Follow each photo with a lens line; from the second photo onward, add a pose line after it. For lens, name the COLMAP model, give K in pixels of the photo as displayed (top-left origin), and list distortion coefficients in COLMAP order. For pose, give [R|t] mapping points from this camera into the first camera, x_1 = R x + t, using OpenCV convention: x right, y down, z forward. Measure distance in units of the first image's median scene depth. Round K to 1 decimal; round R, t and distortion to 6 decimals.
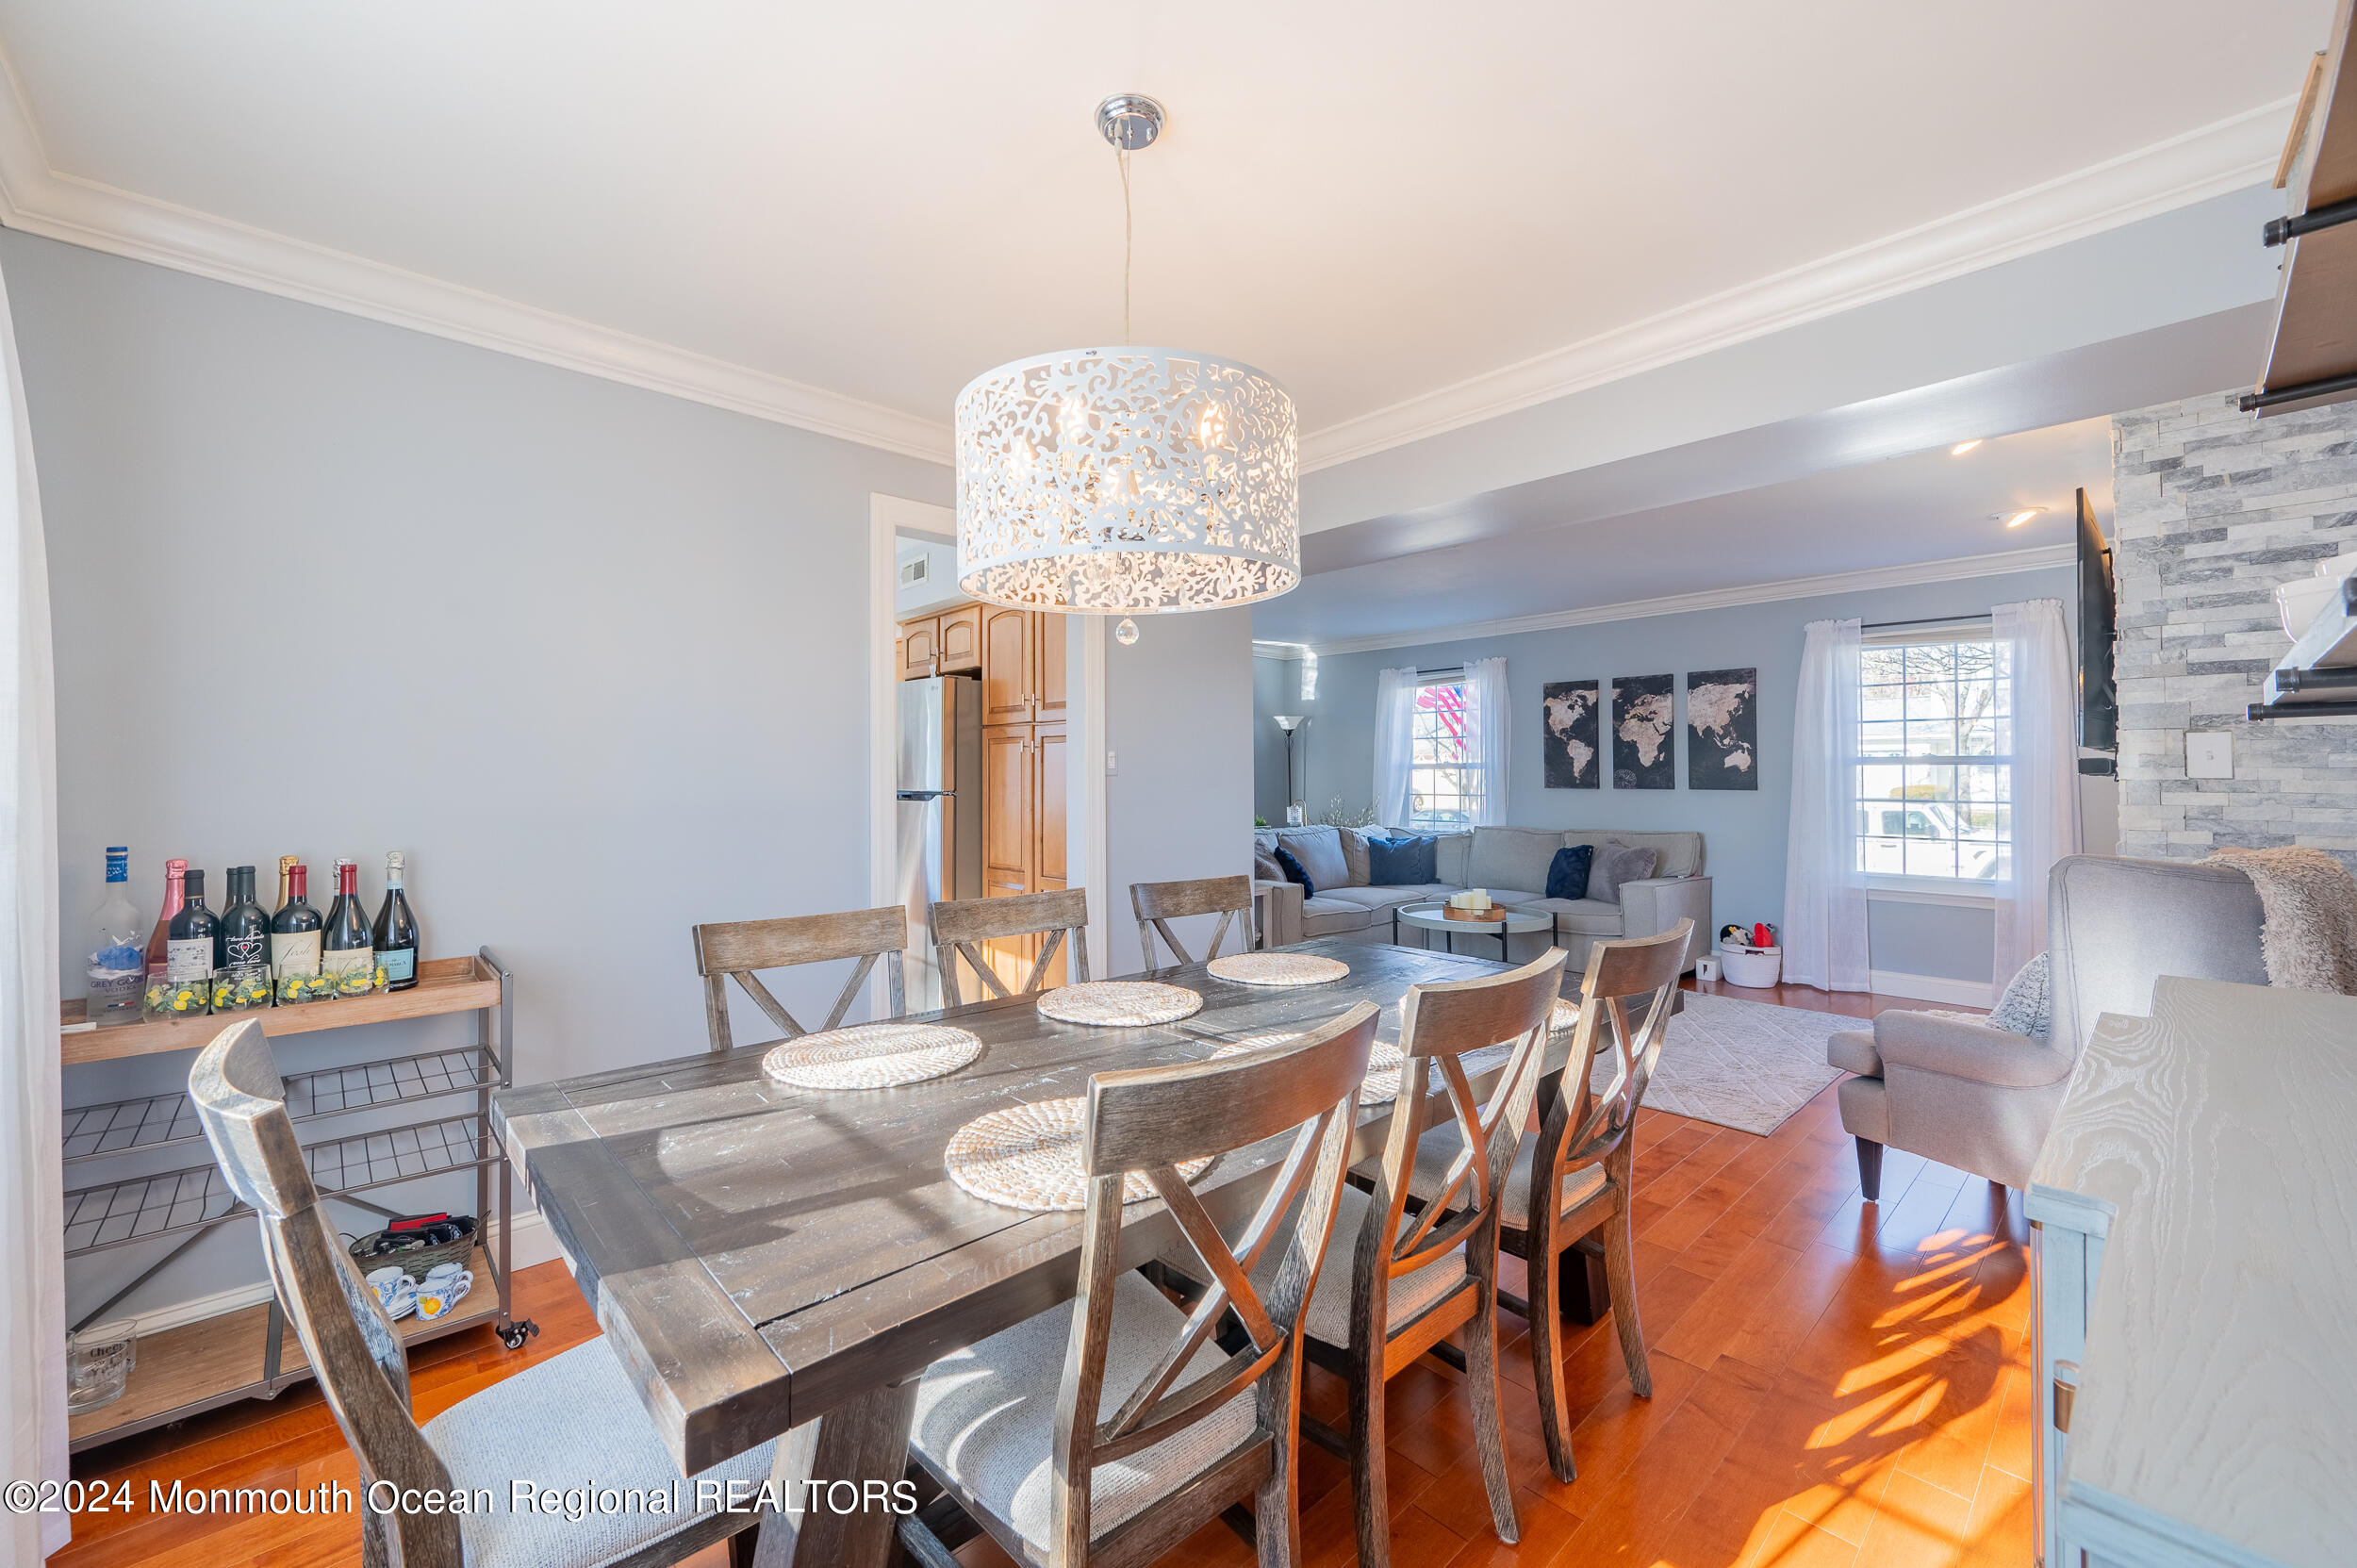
lens RADIAL K [[936.6, 0, 1174.1], [0, 936.6, 763.4], [0, 0, 1]] dist [-0.000806, 0.000676]
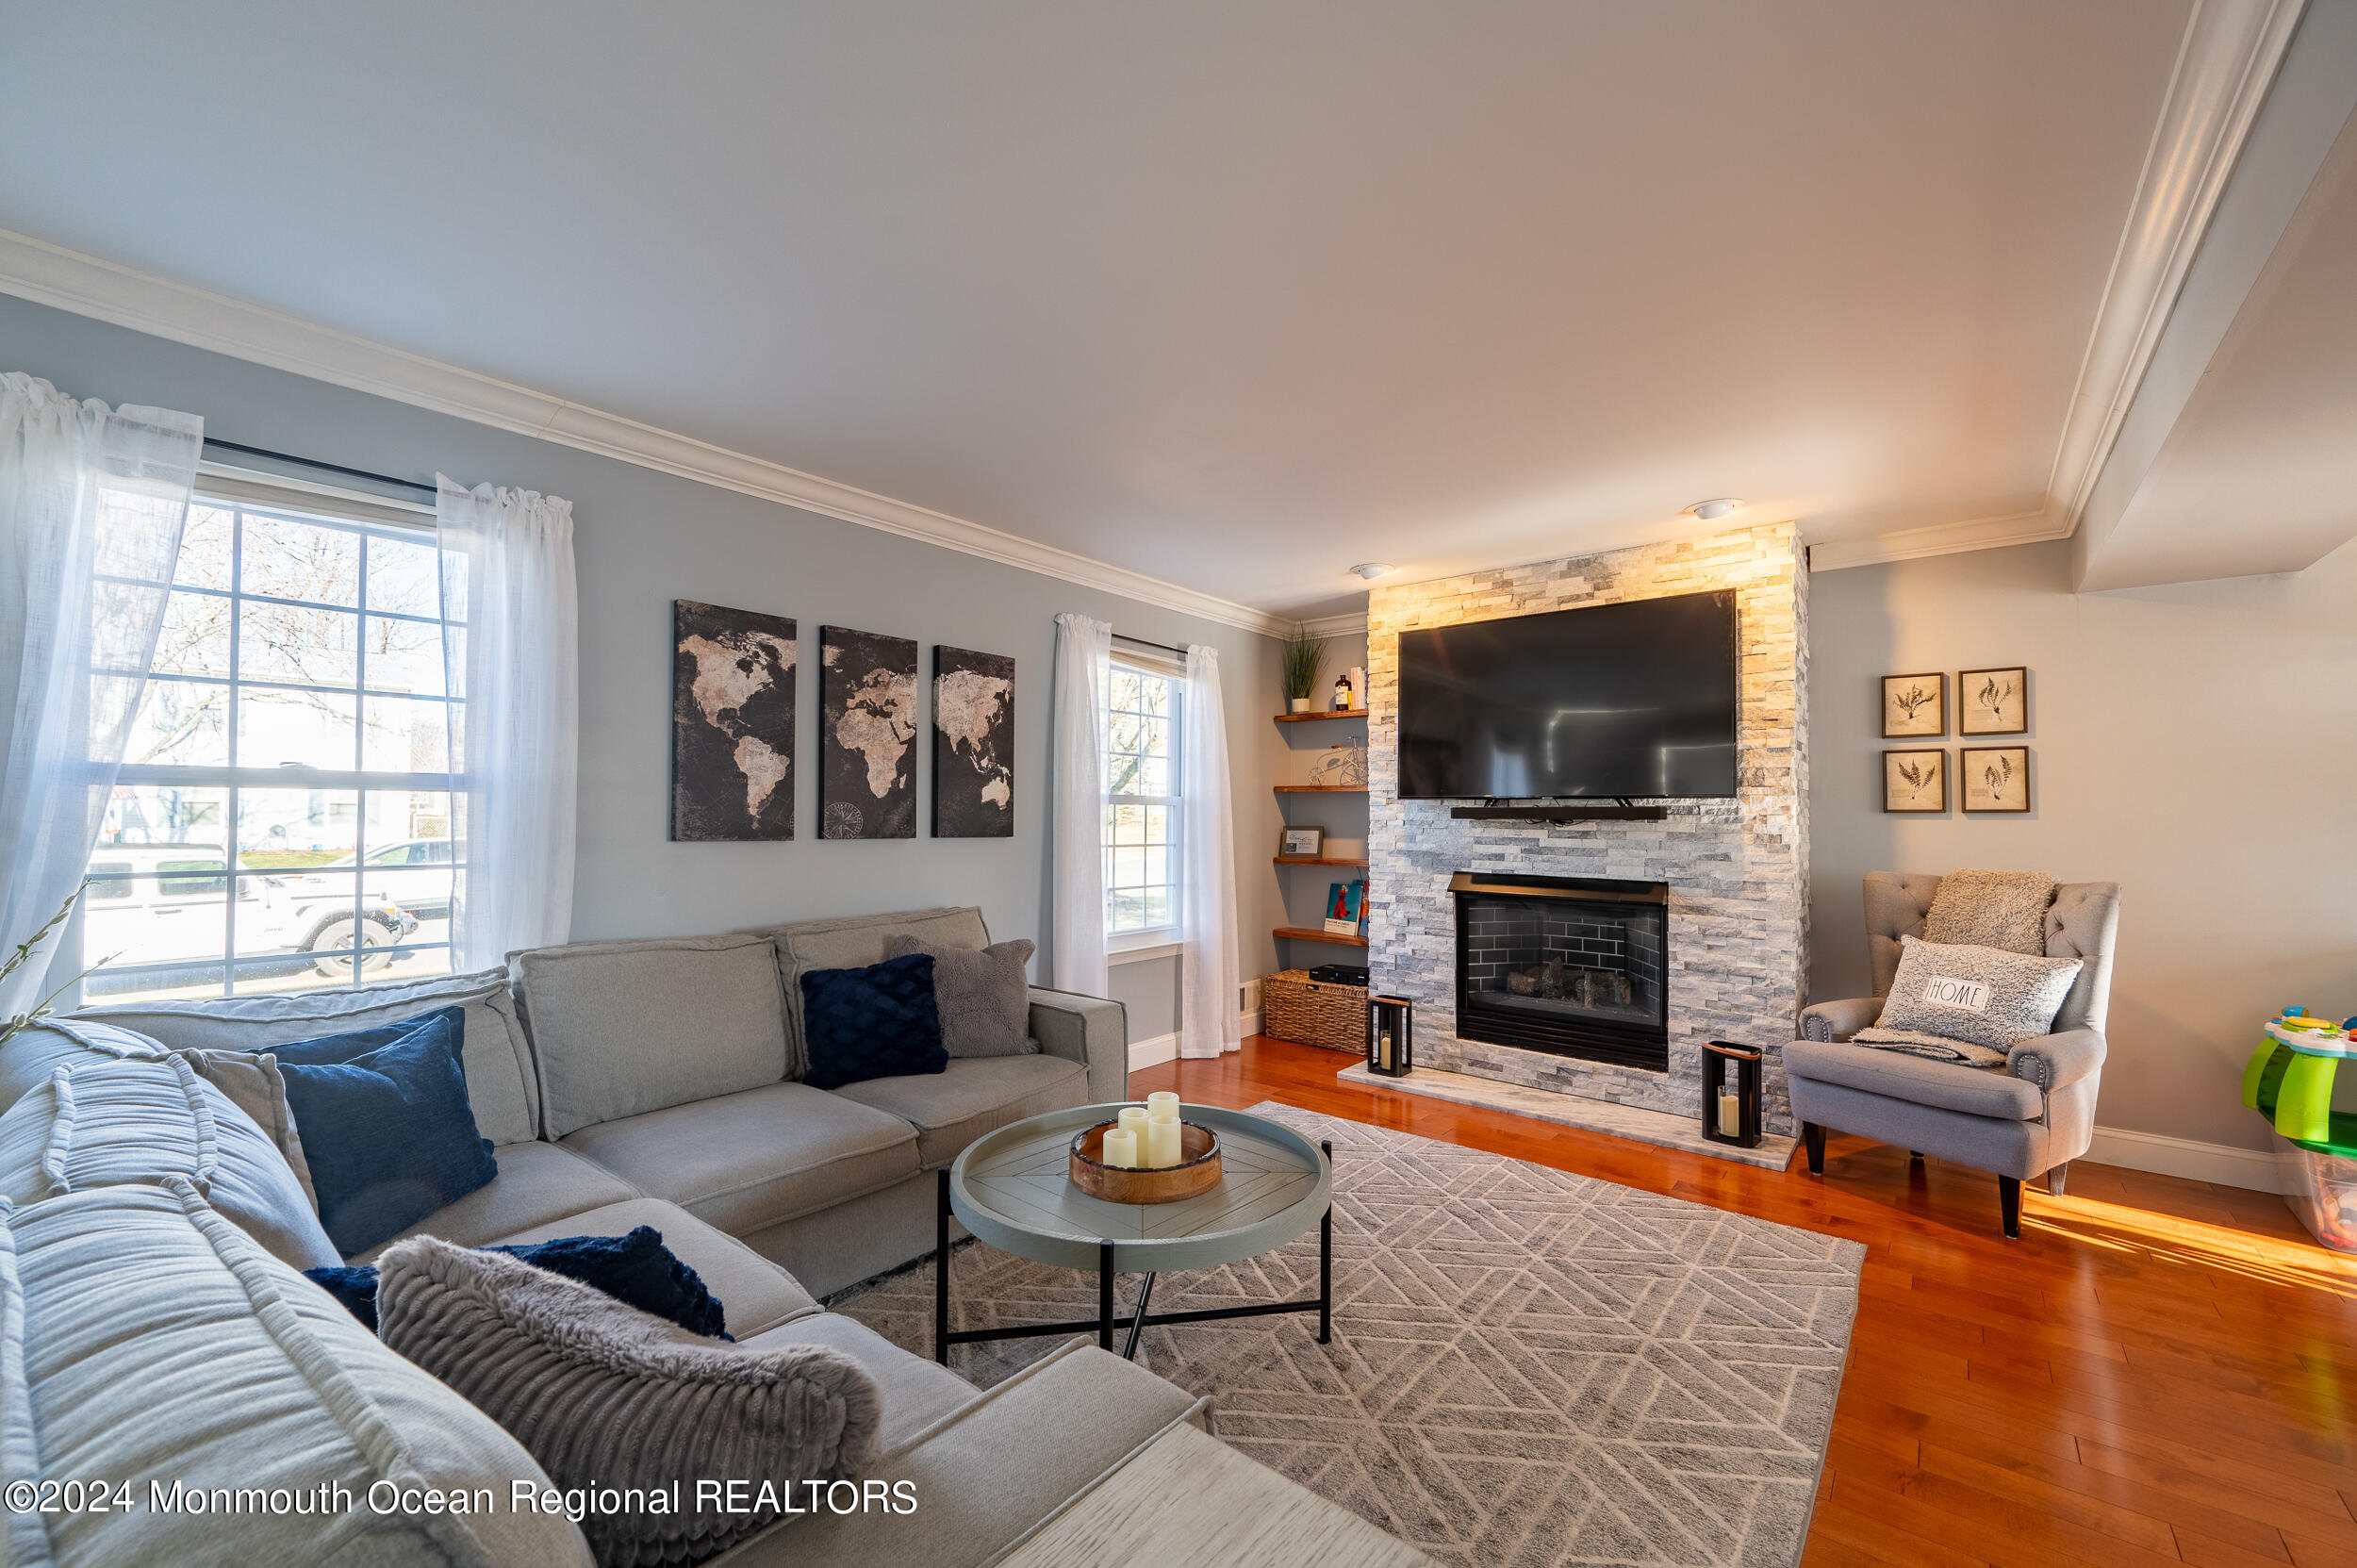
lens RADIAL K [[936.6, 0, 1174.2], [0, 936.6, 799.9], [0, 0, 1]] dist [-0.000806, 0.000676]
pose [[-0.127180, 0.018405, 0.991709, -0.067489], [-0.022422, 0.999519, -0.021425, 0.012377], [-0.991626, -0.024961, -0.126706, 0.896997]]
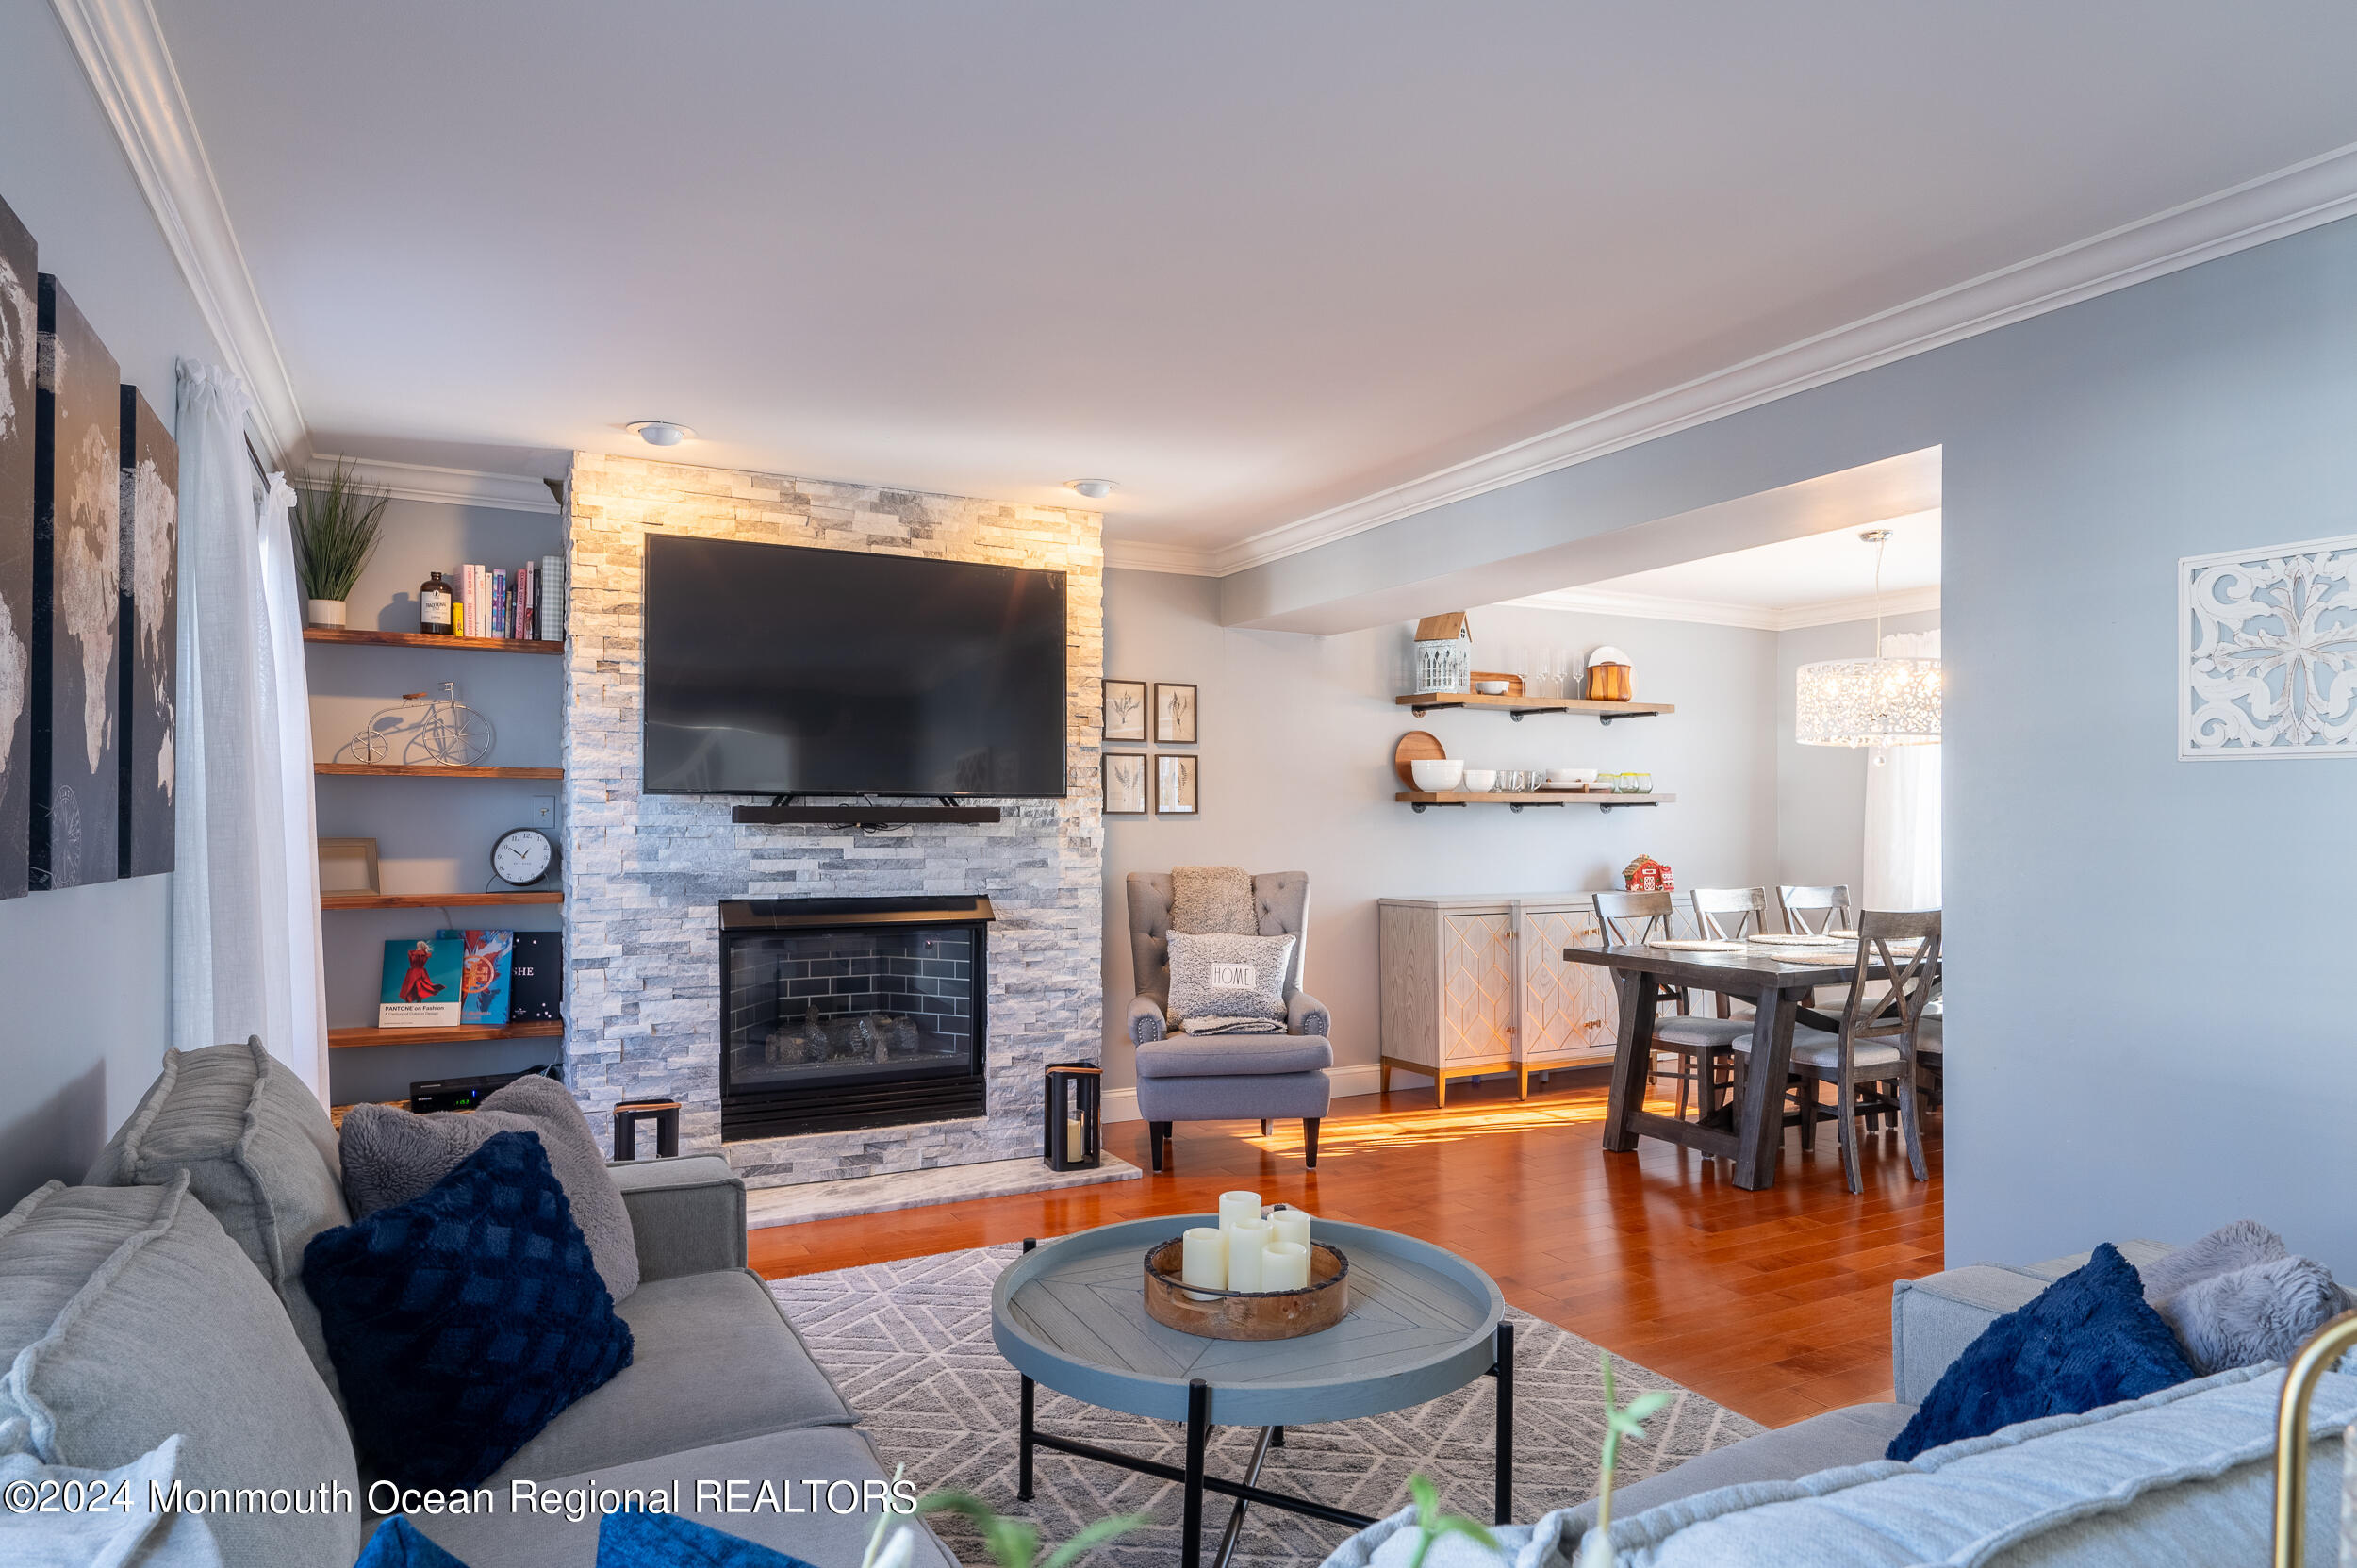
lens RADIAL K [[1391.6, 0, 1186.7], [0, 1391.6, 801.6], [0, 0, 1]] dist [-0.000569, -0.000009]
pose [[-0.968369, 0.004985, 0.249474, 0.195811], [-0.002950, 0.999502, -0.031424, 0.017422], [-0.249507, -0.031167, -0.967871, 1.233462]]
